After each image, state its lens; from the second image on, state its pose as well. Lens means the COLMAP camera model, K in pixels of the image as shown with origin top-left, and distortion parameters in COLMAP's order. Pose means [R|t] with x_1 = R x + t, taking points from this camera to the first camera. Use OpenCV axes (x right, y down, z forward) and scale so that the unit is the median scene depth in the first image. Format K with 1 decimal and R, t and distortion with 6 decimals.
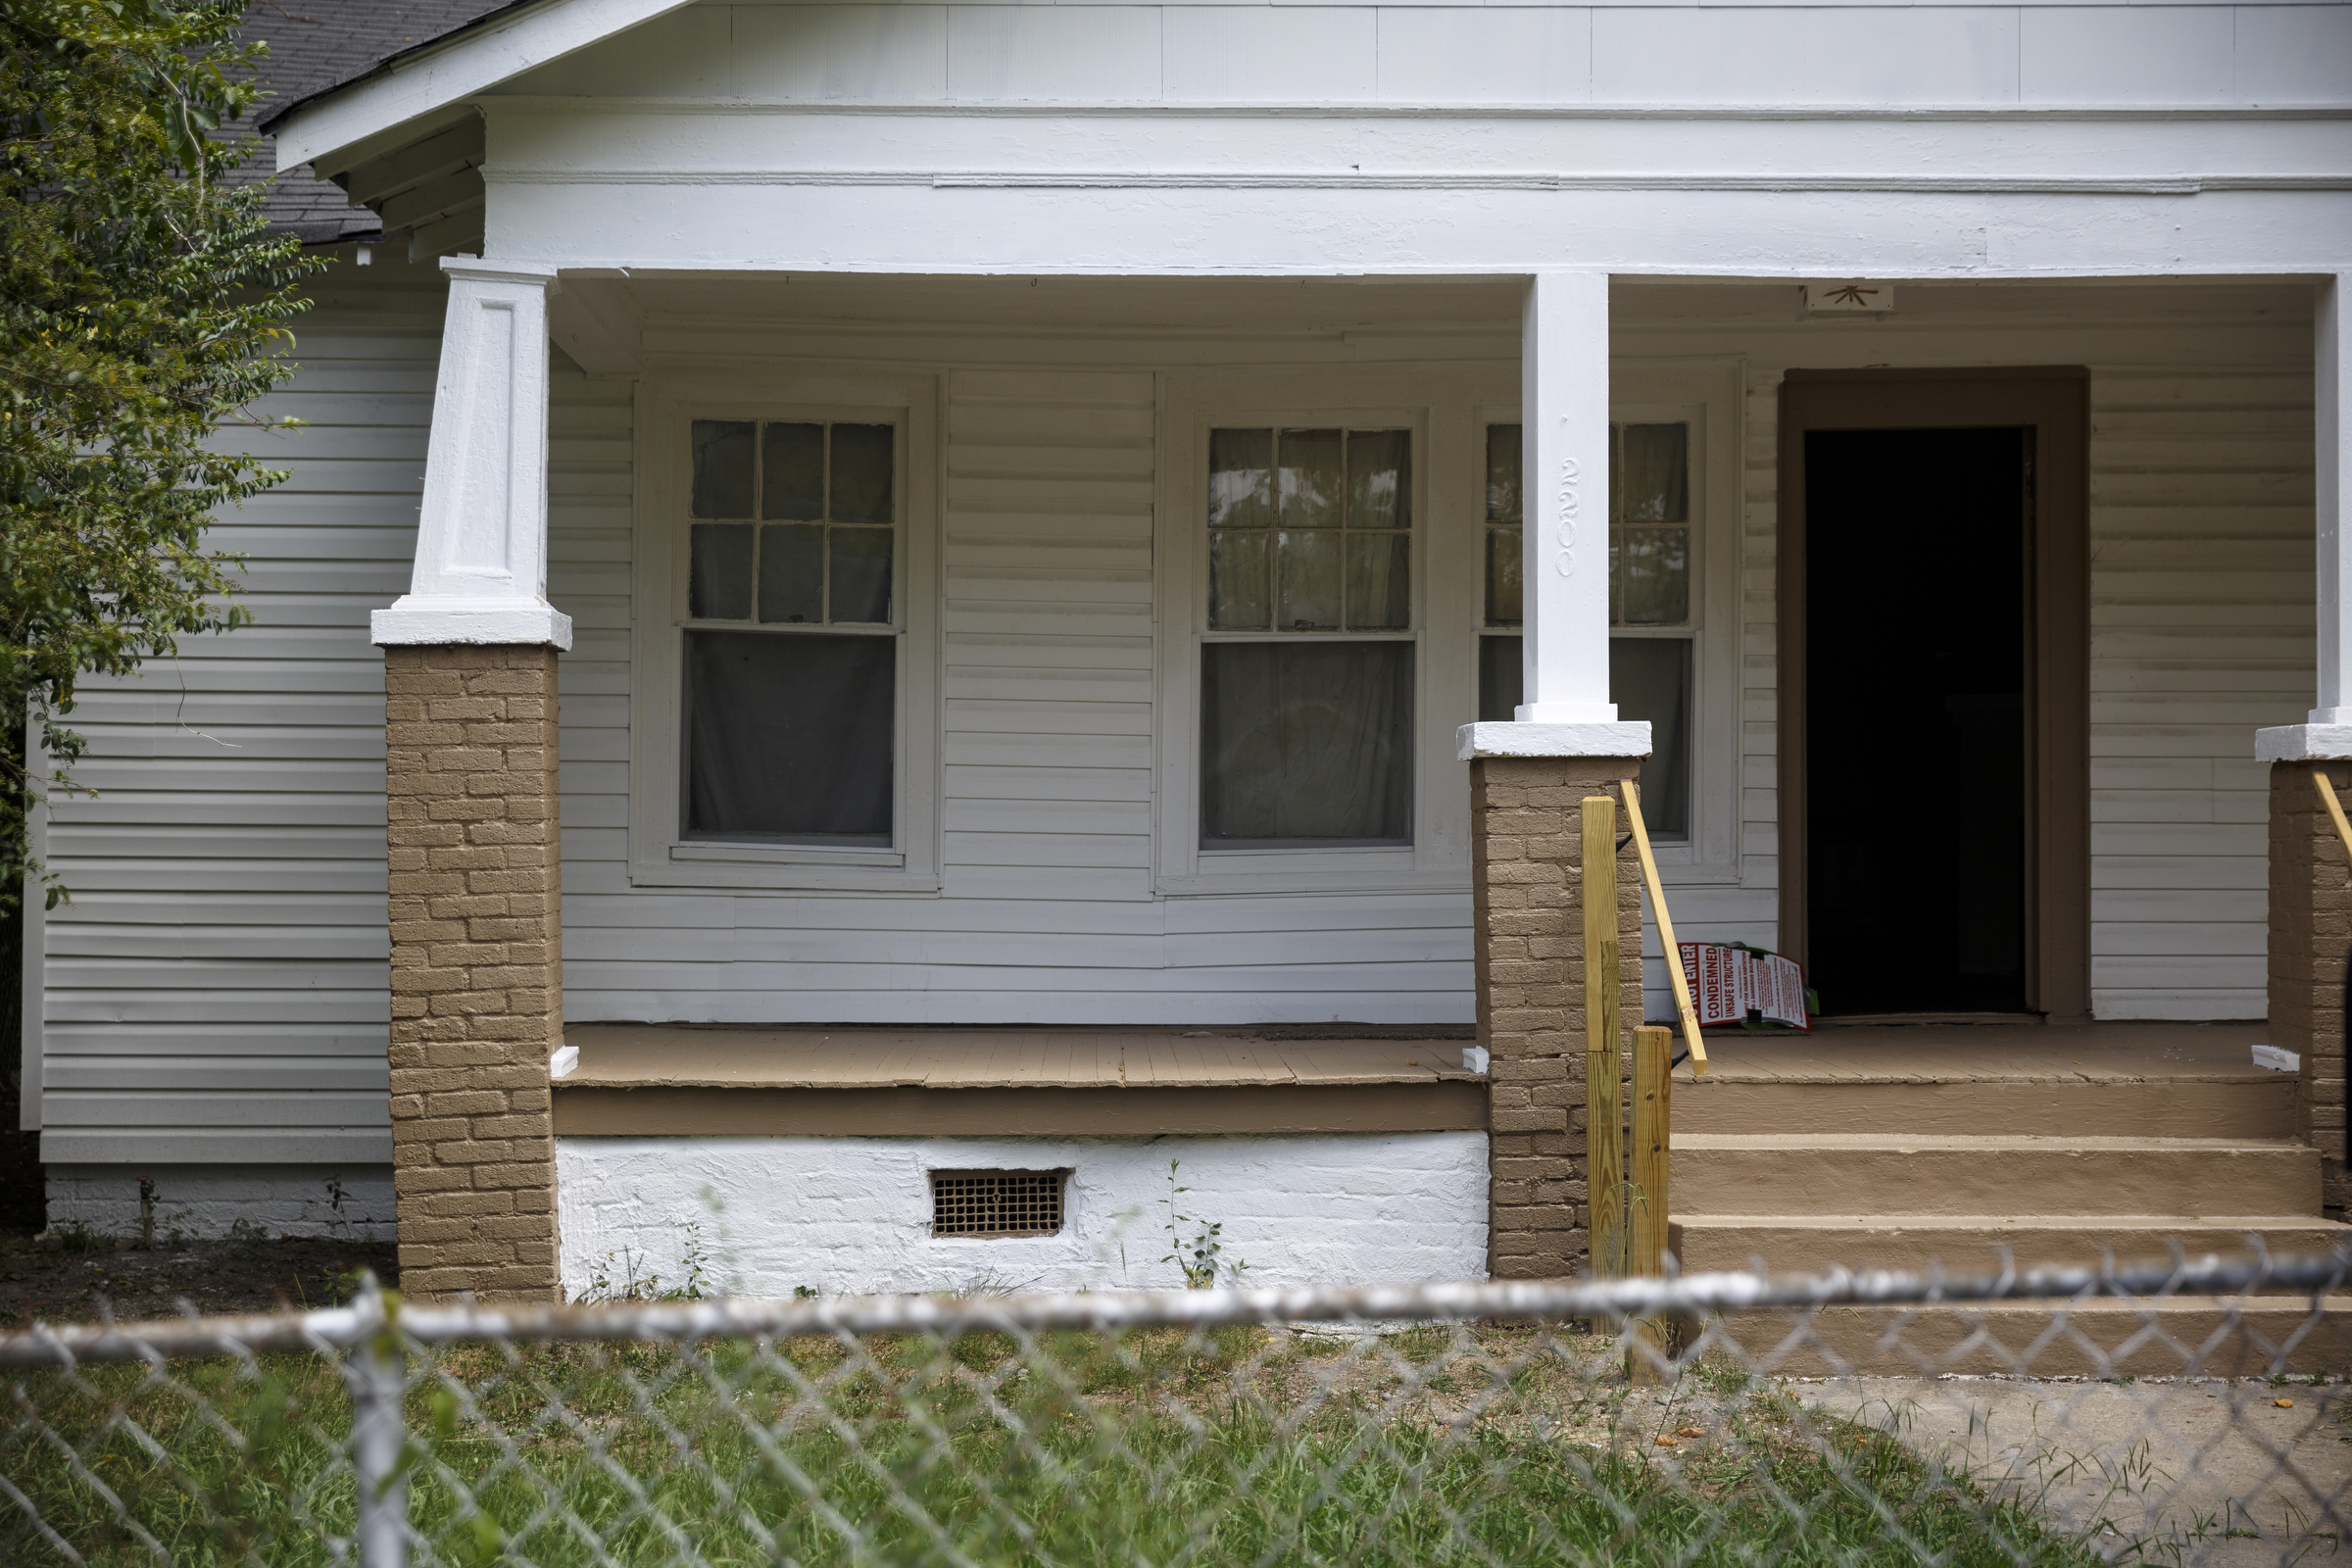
lens RADIAL K [[4139.4, 0, 1176.6], [0, 4139.4, 785.2], [0, 0, 1]] dist [-0.168864, 0.000000]
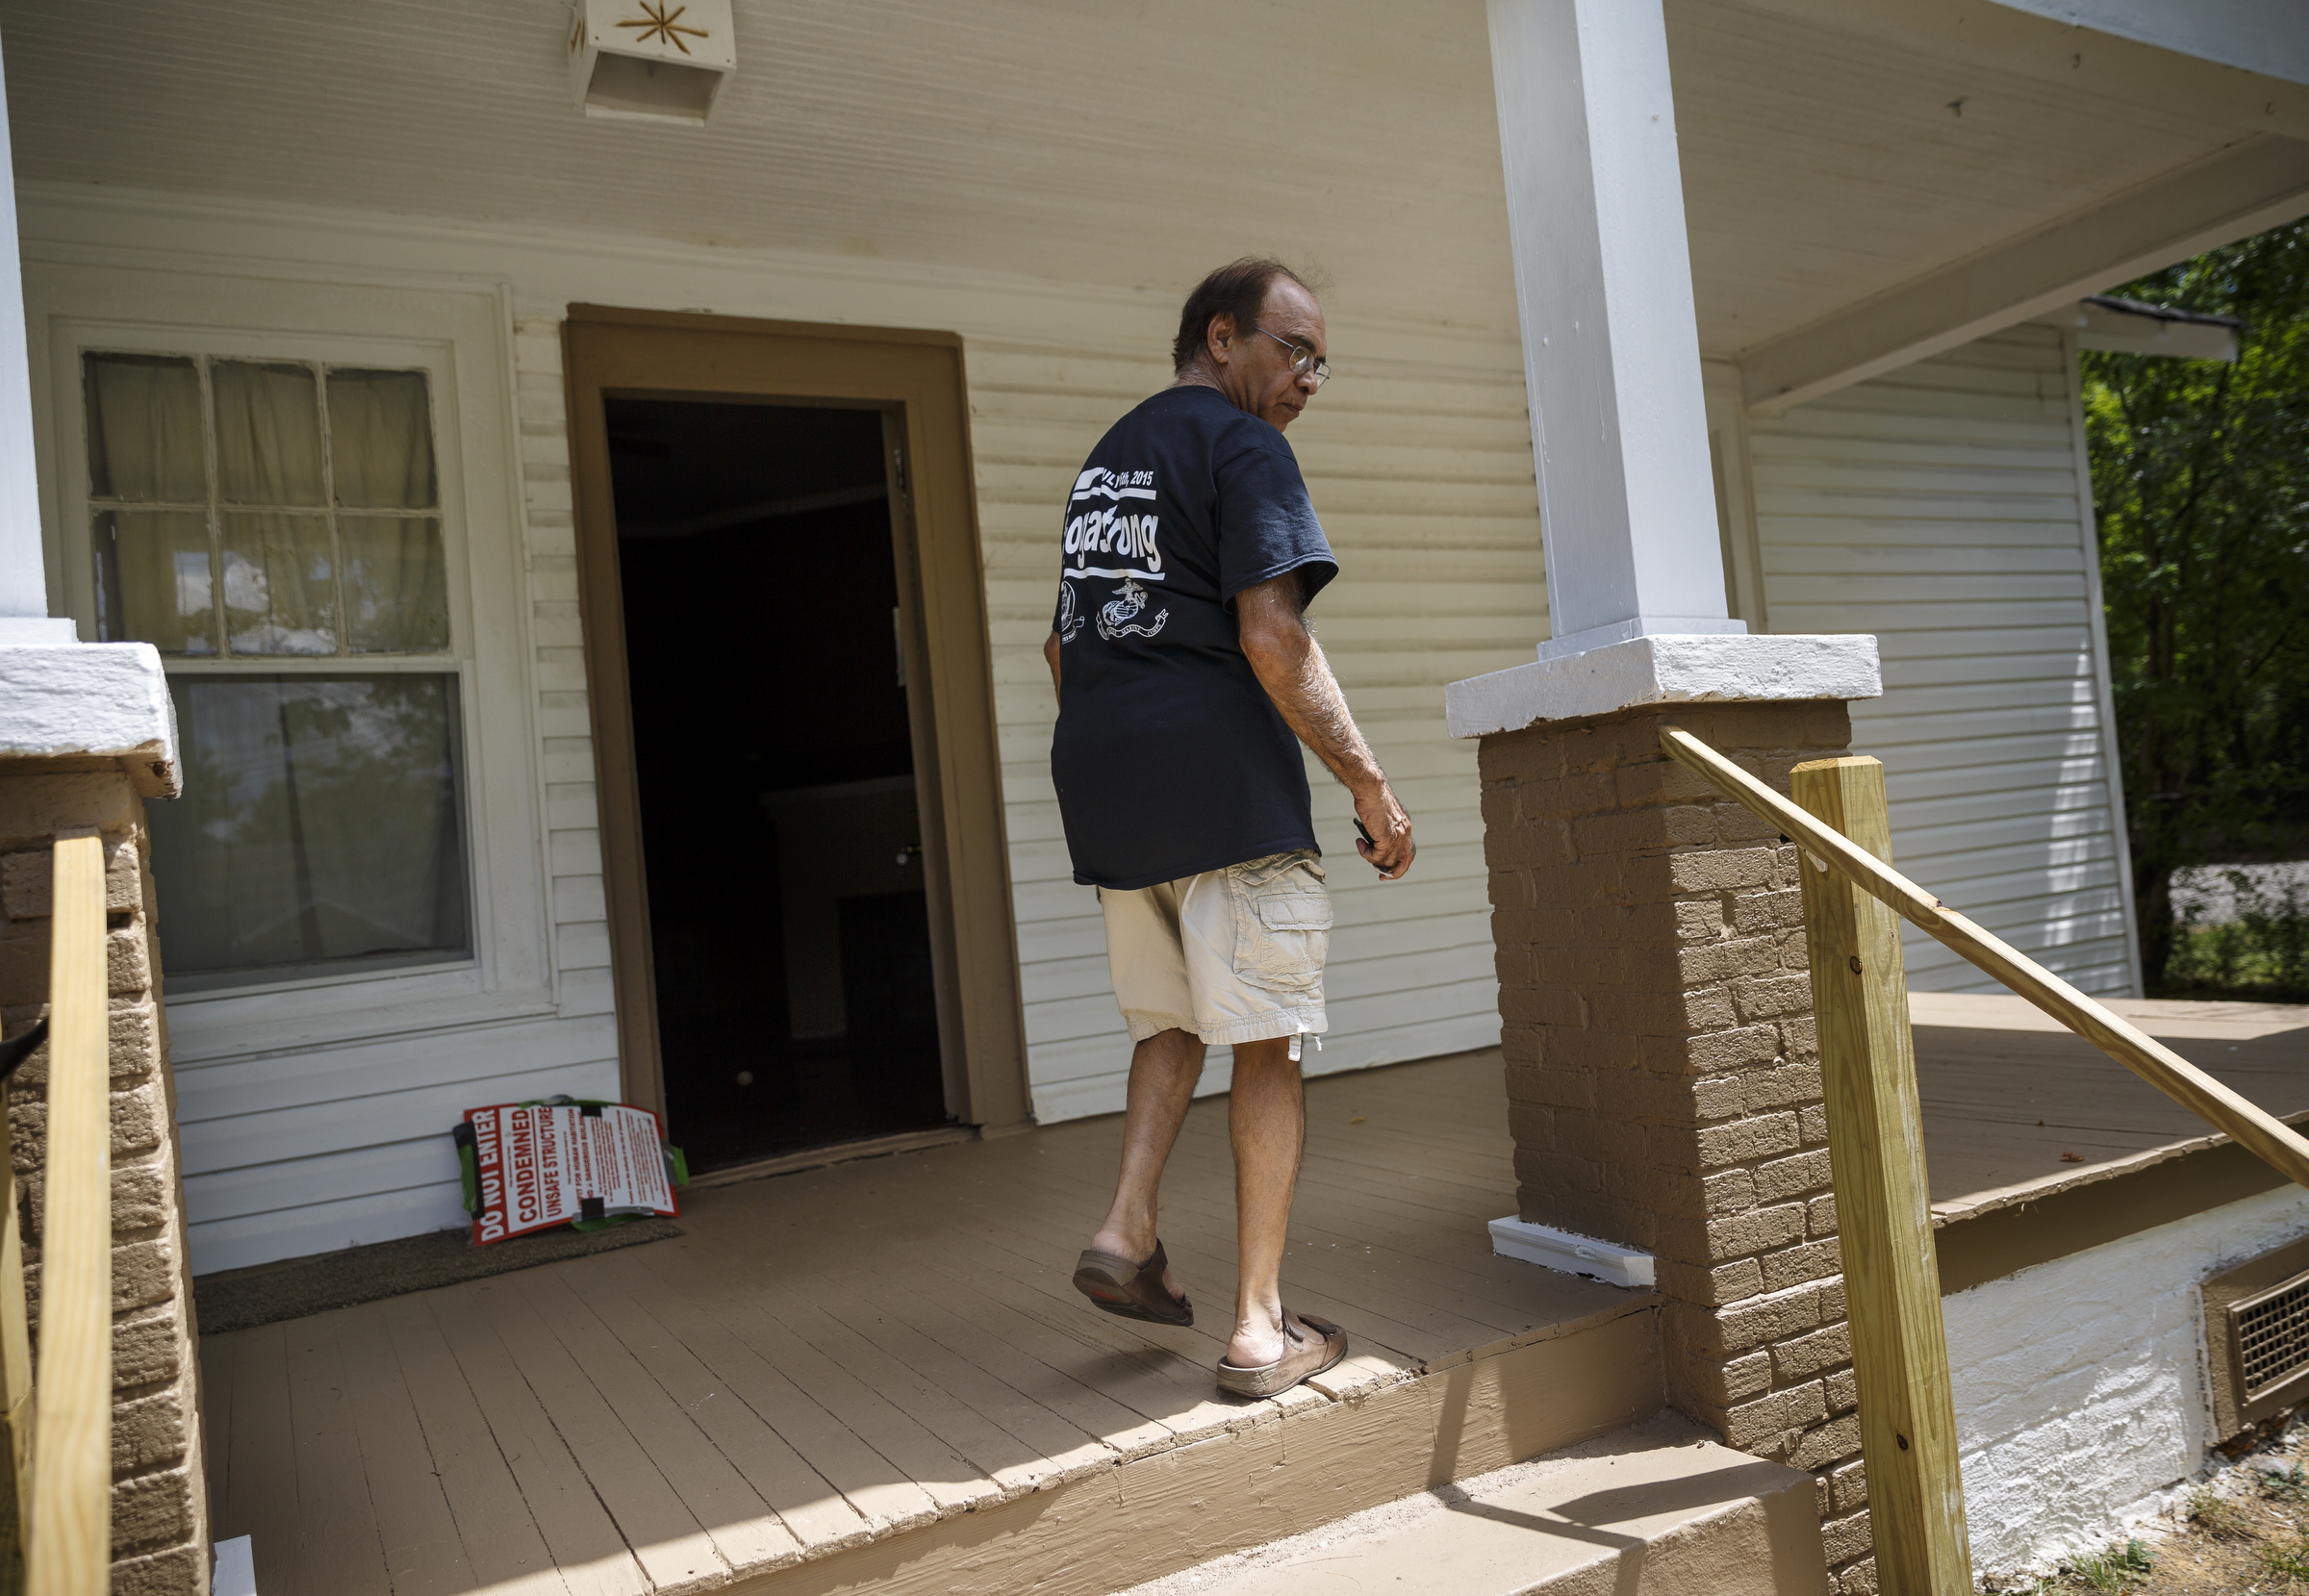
lens RADIAL K [[1633.1, 0, 1163.3], [0, 1633.1, 805.7], [0, 0, 1]] dist [0.033276, 0.002378]
pose [[0.887663, -0.065717, 0.455780, 0.102754], [0.089415, 0.995524, -0.030602, 0.006378], [-0.451729, 0.067918, 0.889566, 0.699570]]
